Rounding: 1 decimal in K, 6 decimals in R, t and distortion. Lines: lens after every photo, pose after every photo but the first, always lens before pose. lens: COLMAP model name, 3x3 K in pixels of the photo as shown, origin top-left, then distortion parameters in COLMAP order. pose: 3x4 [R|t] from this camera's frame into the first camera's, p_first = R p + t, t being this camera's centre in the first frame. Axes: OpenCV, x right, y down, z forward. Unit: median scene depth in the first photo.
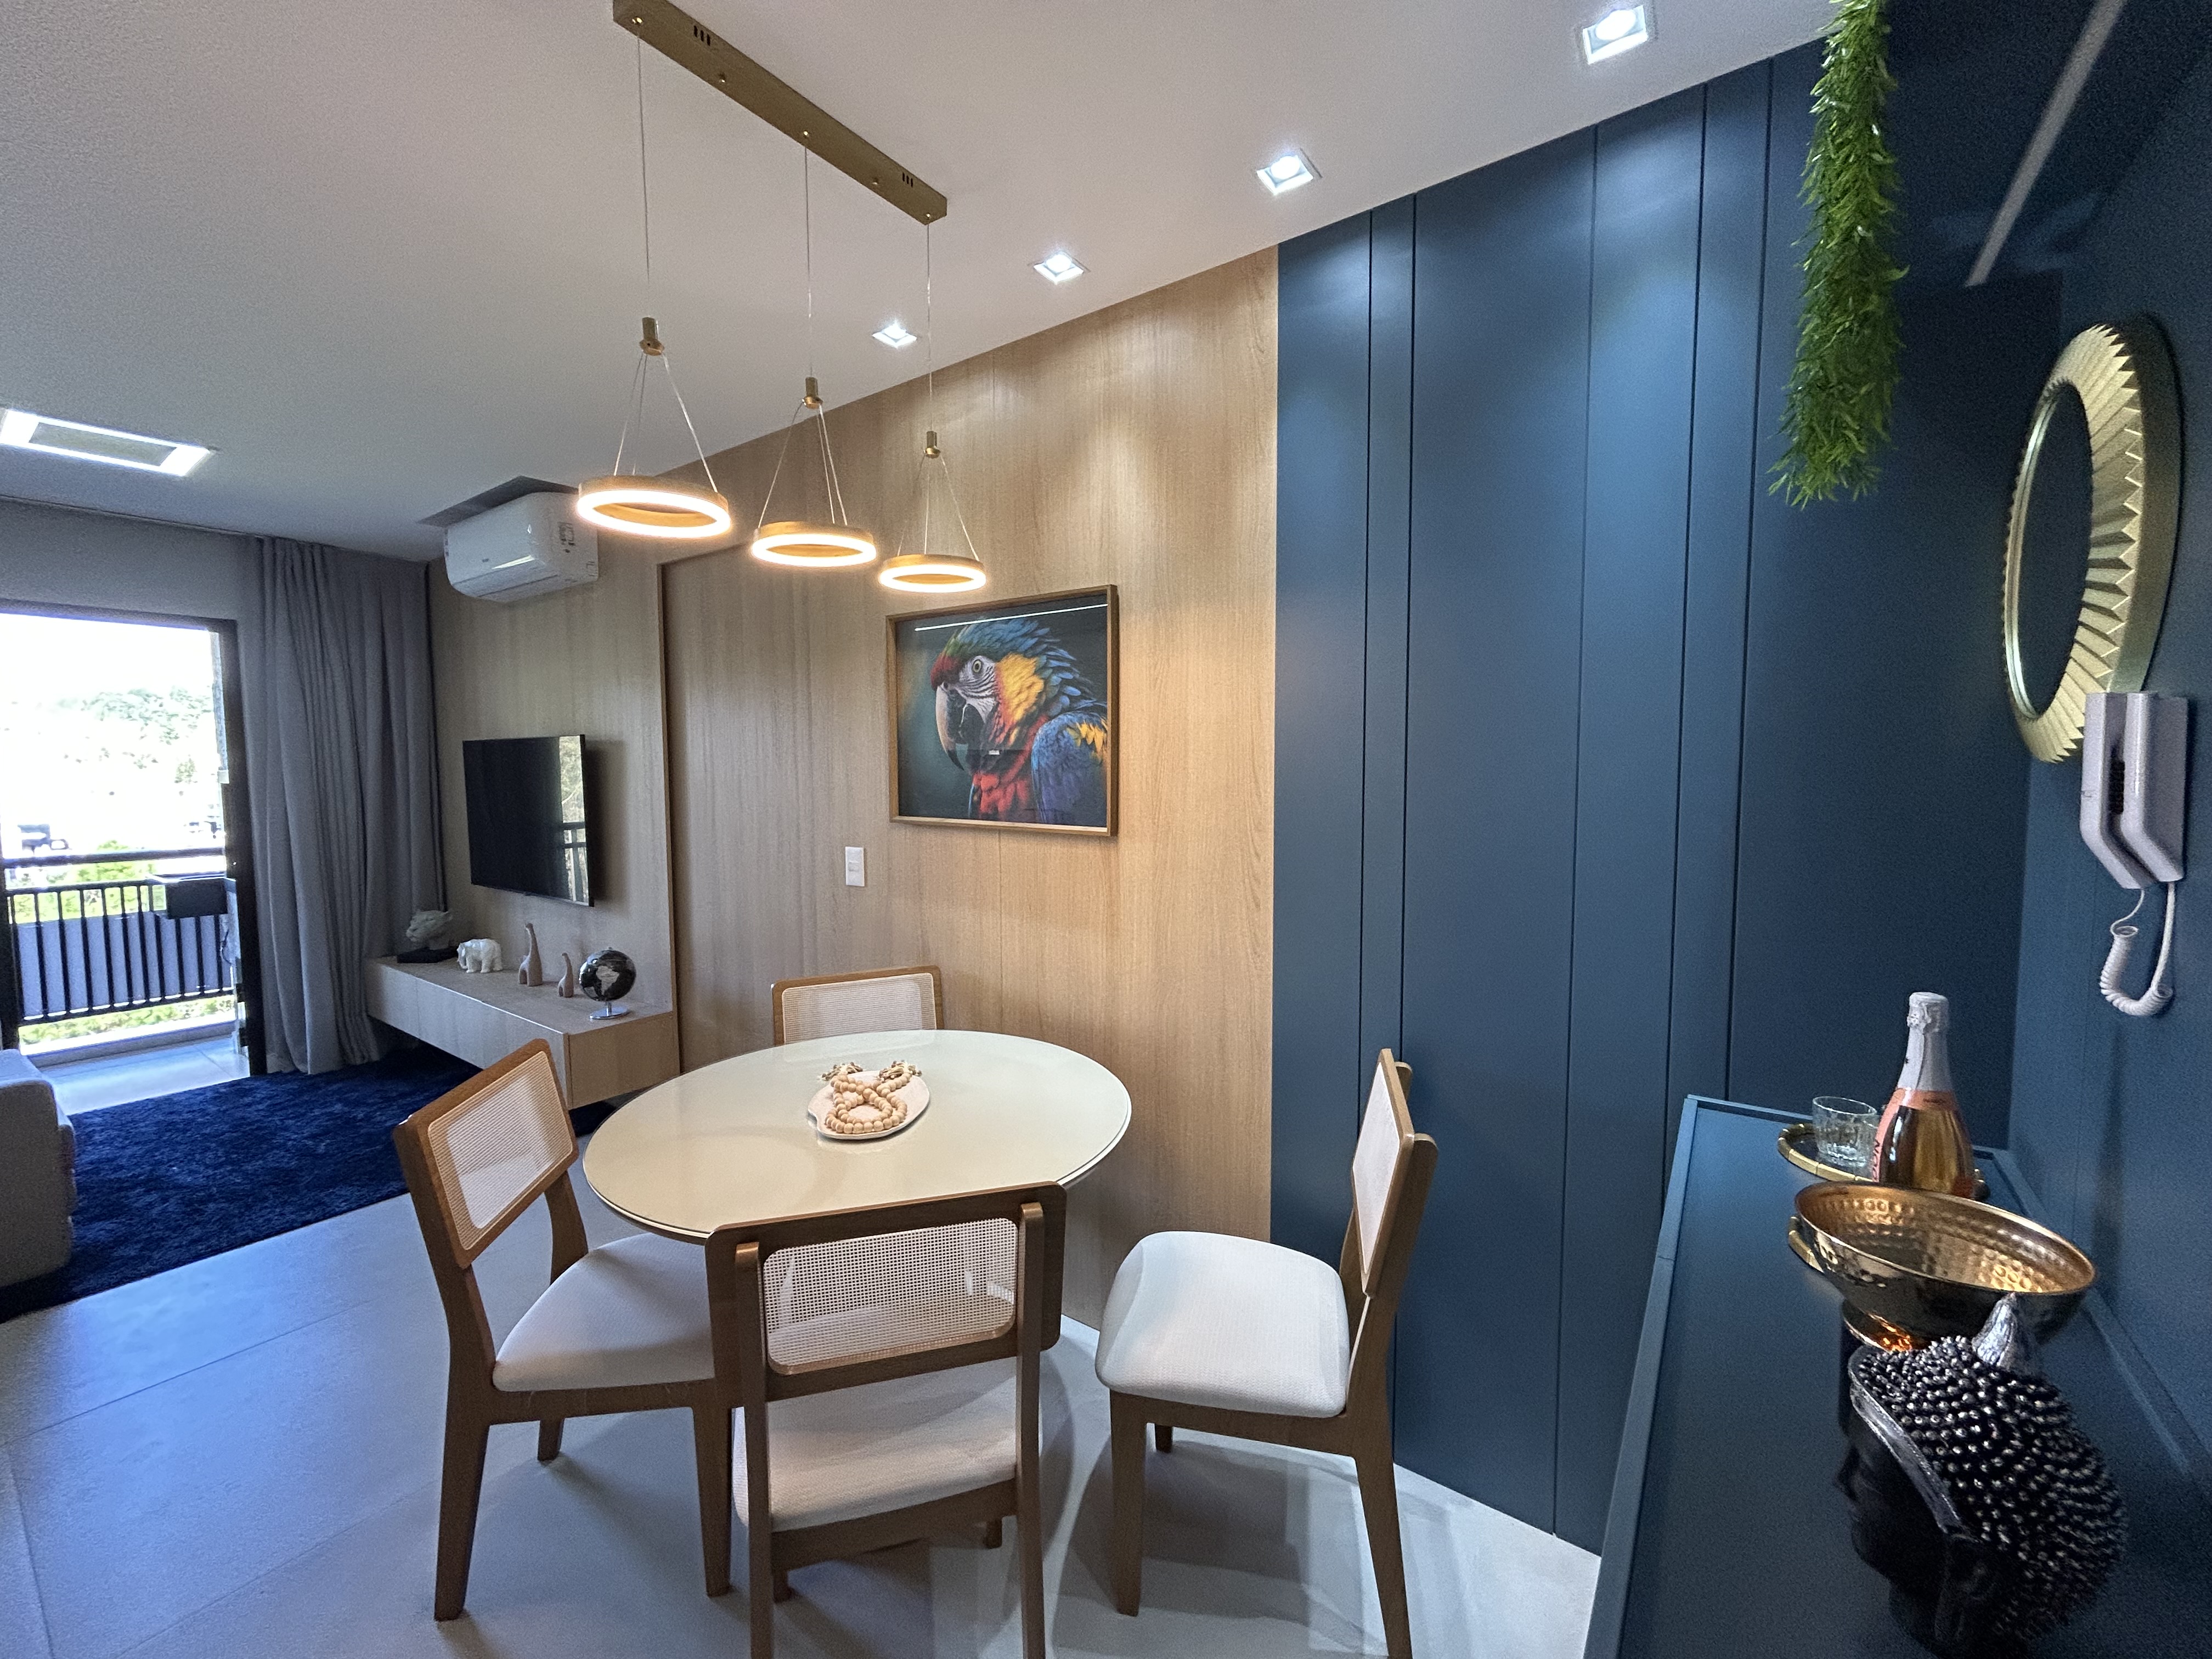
lens RADIAL K [[890.0, 0, 1098.8], [0, 890.0, 822.4], [0, 0, 1]] dist [0.003241, -0.002400]
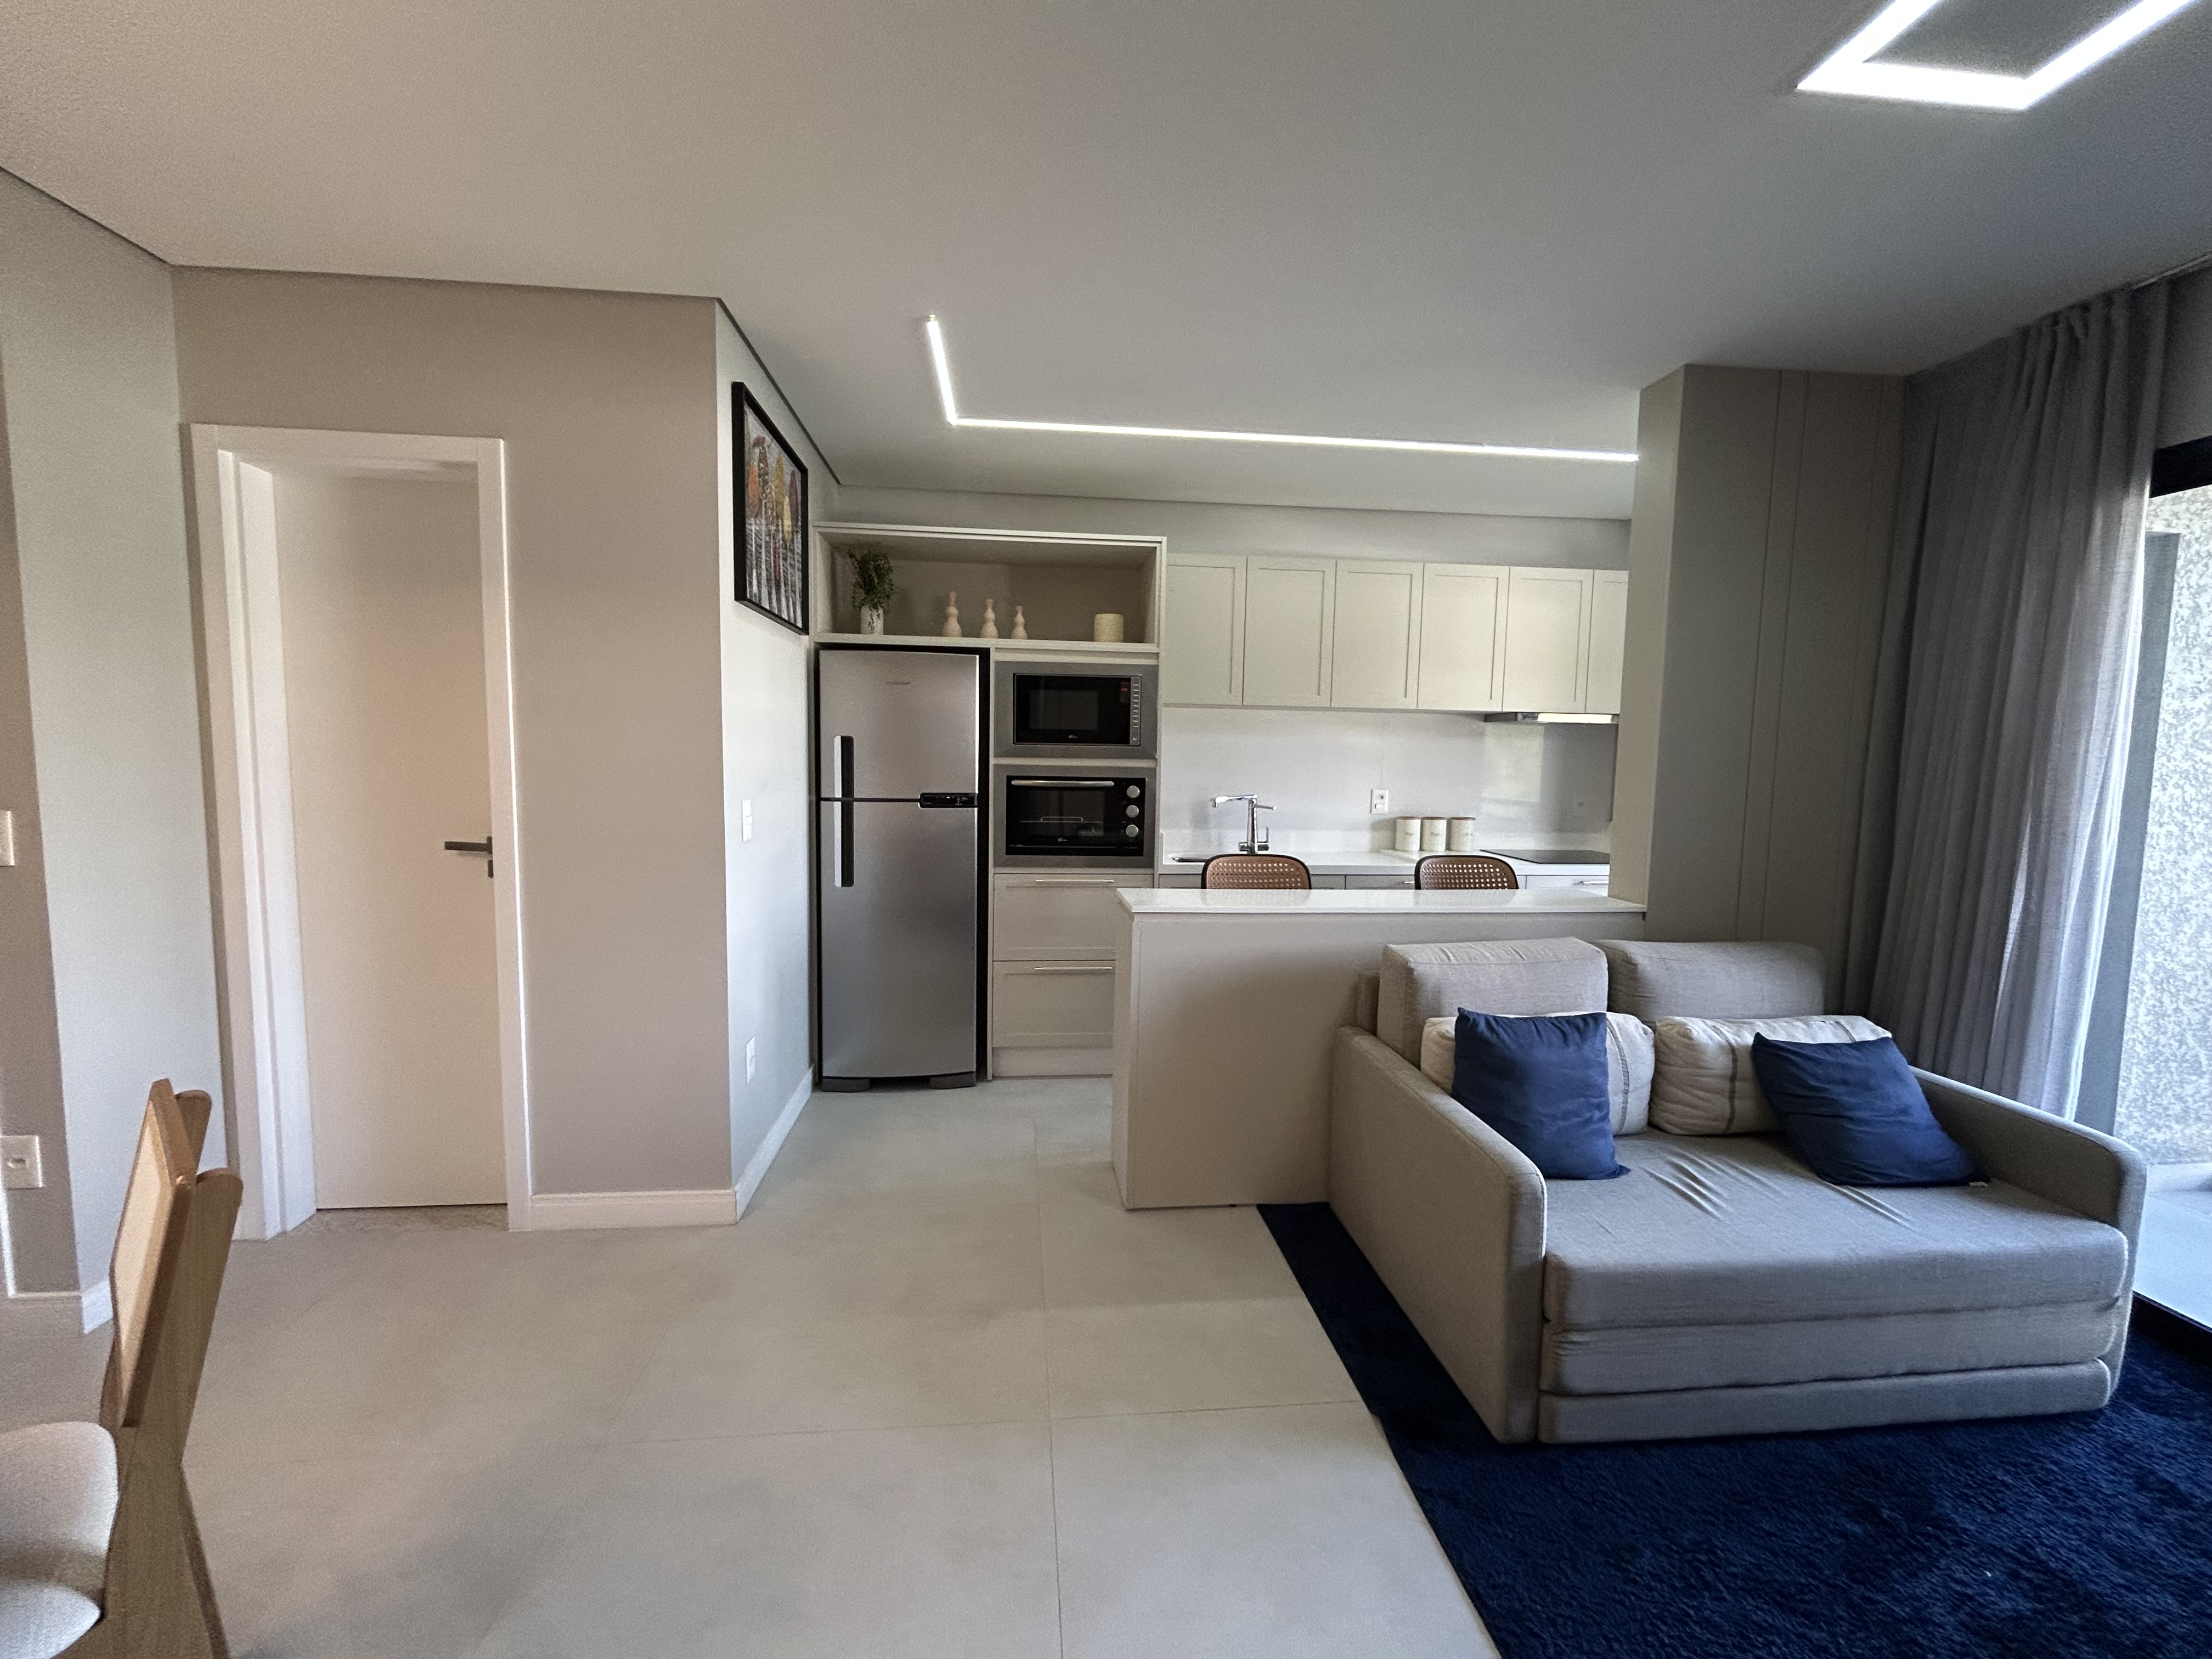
lens RADIAL K [[890.0, 0, 1098.8], [0, 890.0, 822.4], [0, 0, 1]] dist [0.003241, -0.002400]
pose [[-0.752233, 0.047581, -0.657177, -0.309798], [-0.055631, 0.989241, 0.135302, -0.029331], [0.656544, 0.138338, -0.741493, 0.762332]]
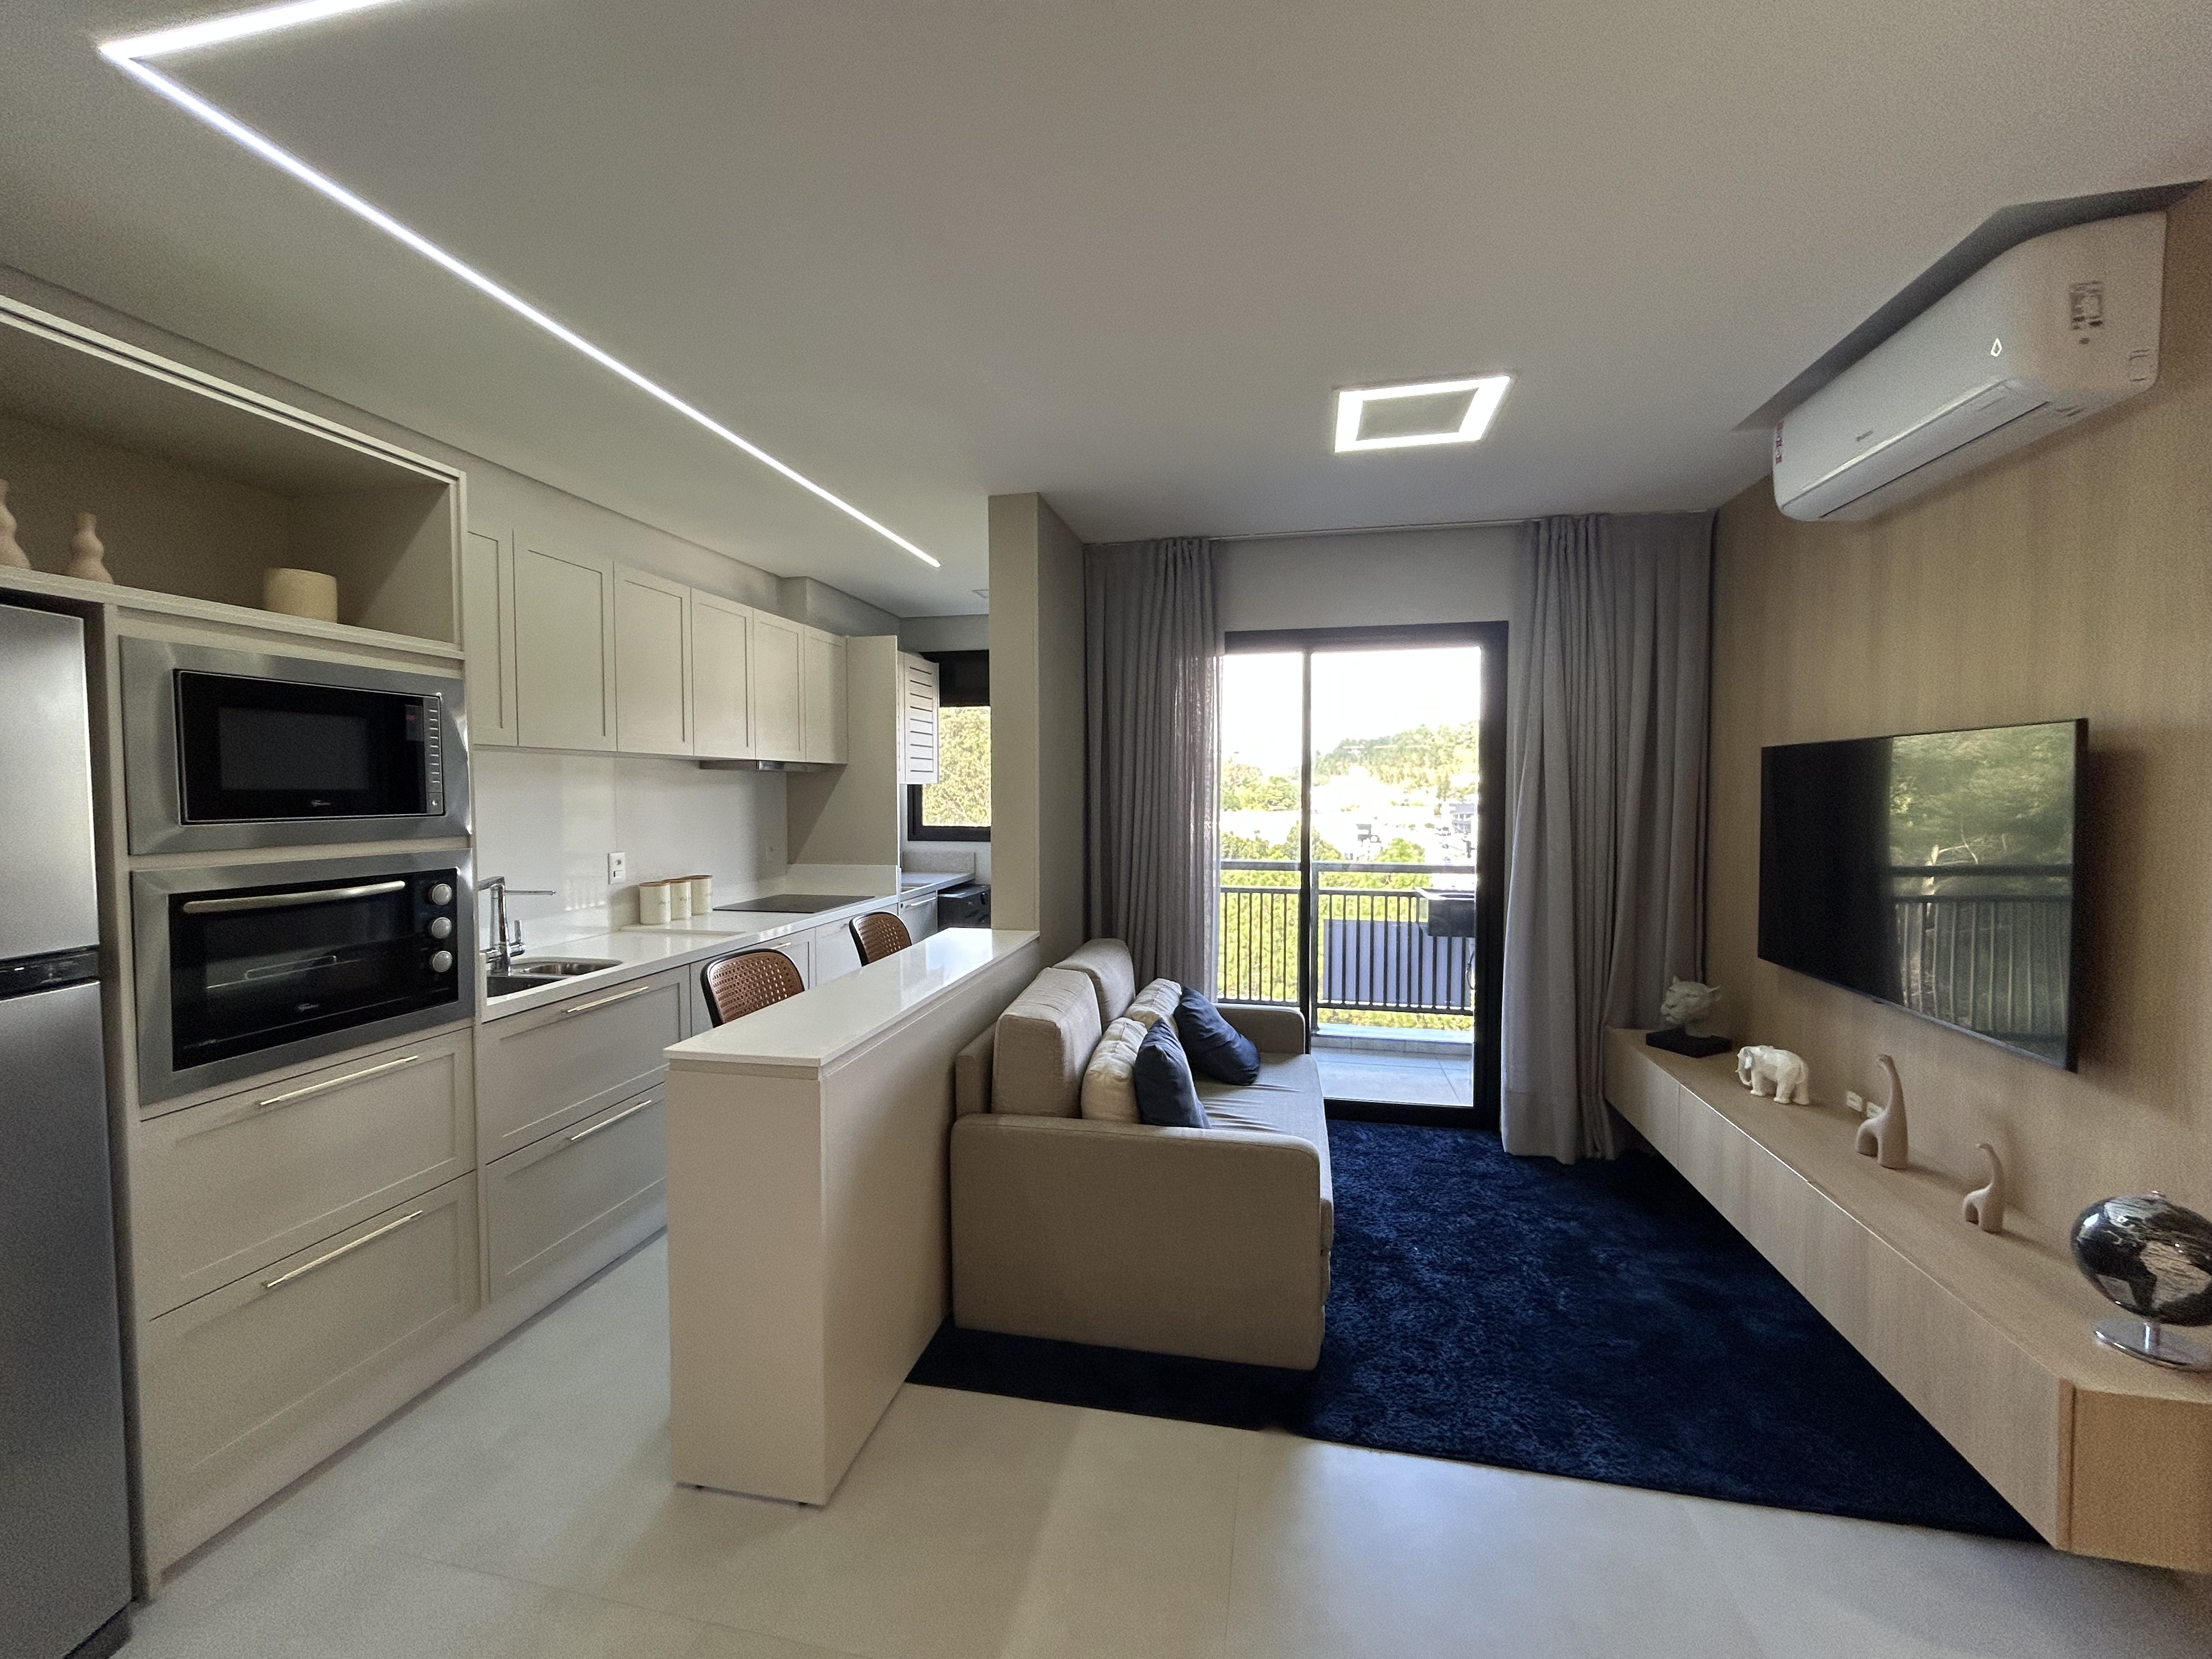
lens RADIAL K [[899.6, 0, 1101.0], [0, 899.6, 823.0], [0, 0, 1]] dist [0.000257, 0.000504]
pose [[0.398643, 0.040802, -0.916198, -0.292667], [-0.061116, 0.997971, 0.017852, -0.015341], [0.915068, 0.048878, 0.400328, 0.272438]]
